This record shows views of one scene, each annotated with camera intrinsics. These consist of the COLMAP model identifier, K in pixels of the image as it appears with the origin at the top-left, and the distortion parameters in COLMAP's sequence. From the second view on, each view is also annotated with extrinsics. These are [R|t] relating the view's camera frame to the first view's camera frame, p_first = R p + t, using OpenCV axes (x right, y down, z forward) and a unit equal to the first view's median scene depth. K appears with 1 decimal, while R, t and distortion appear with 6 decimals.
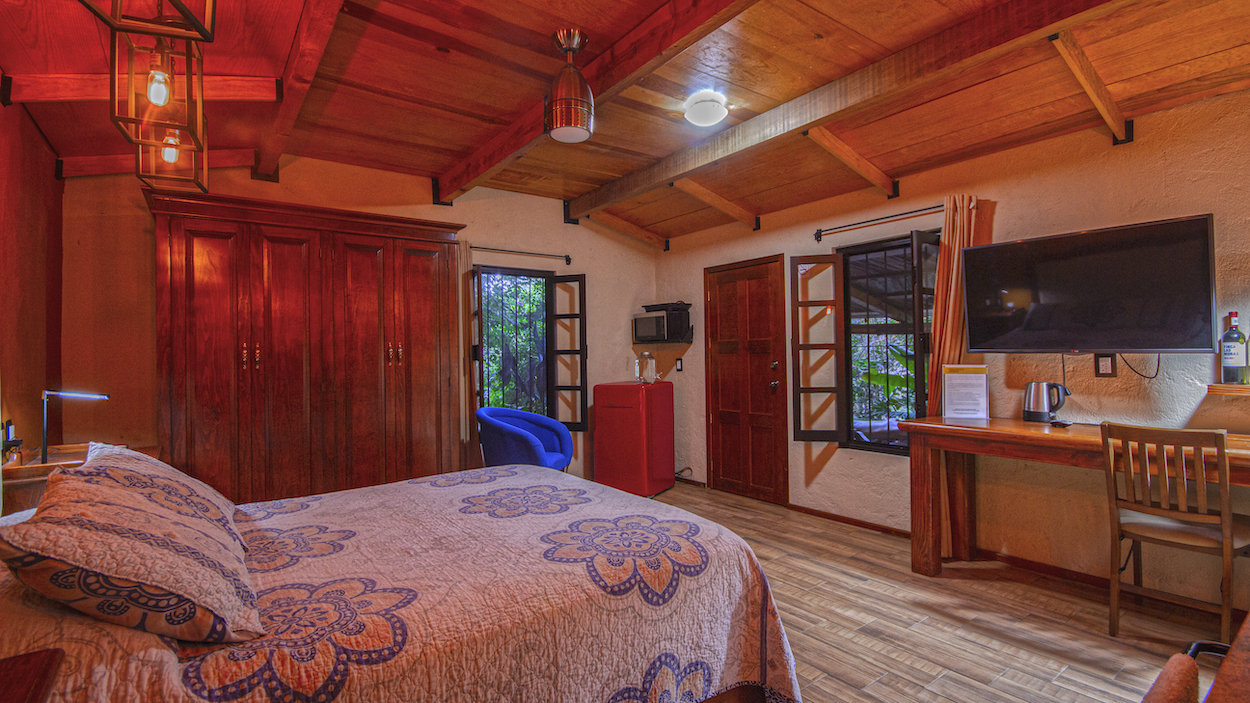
lens RADIAL K [[581.0, 0, 630.0], [0, 581.0, 349.7], [0, 0, 1]] dist [-0.003106, -0.000160]
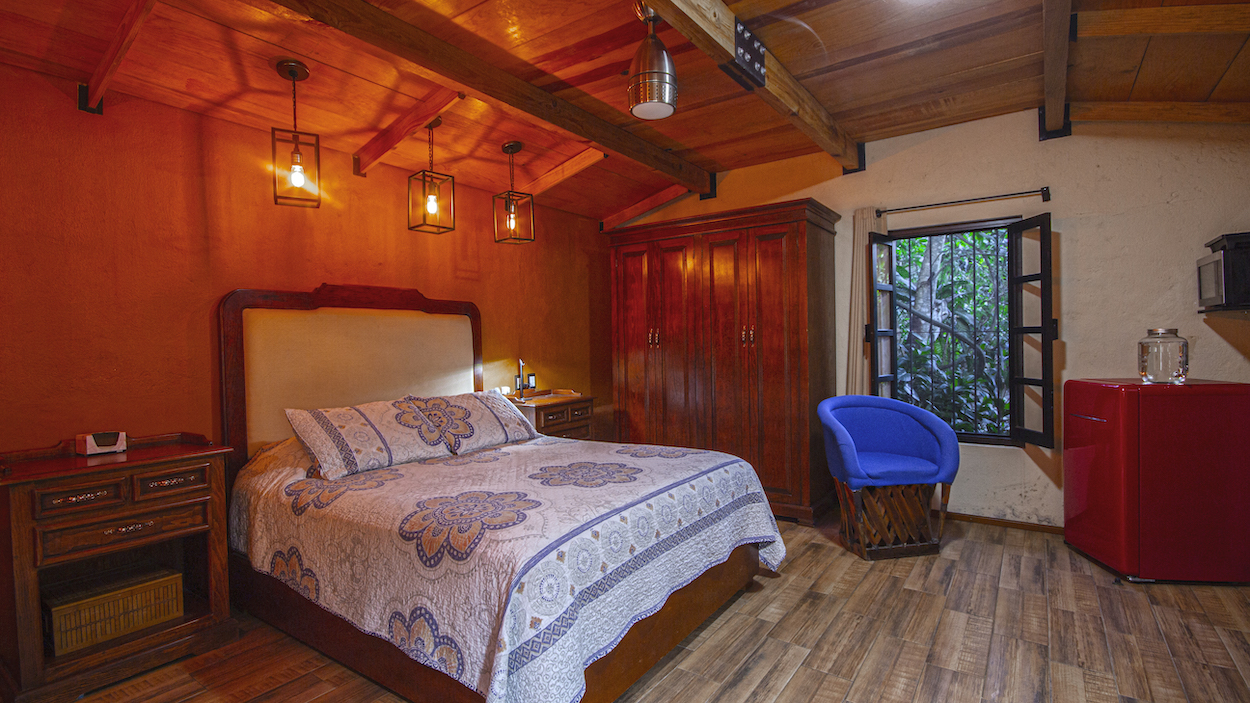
lens RADIAL K [[581.0, 0, 630.0], [0, 581.0, 349.7], [0, 0, 1]] dist [-0.003106, -0.000160]
pose [[0.311880, 0.022017, -0.949867, 0.850858], [0.023189, 0.999257, 0.030775, -0.009699], [0.949839, -0.031625, 0.311137, 0.701397]]
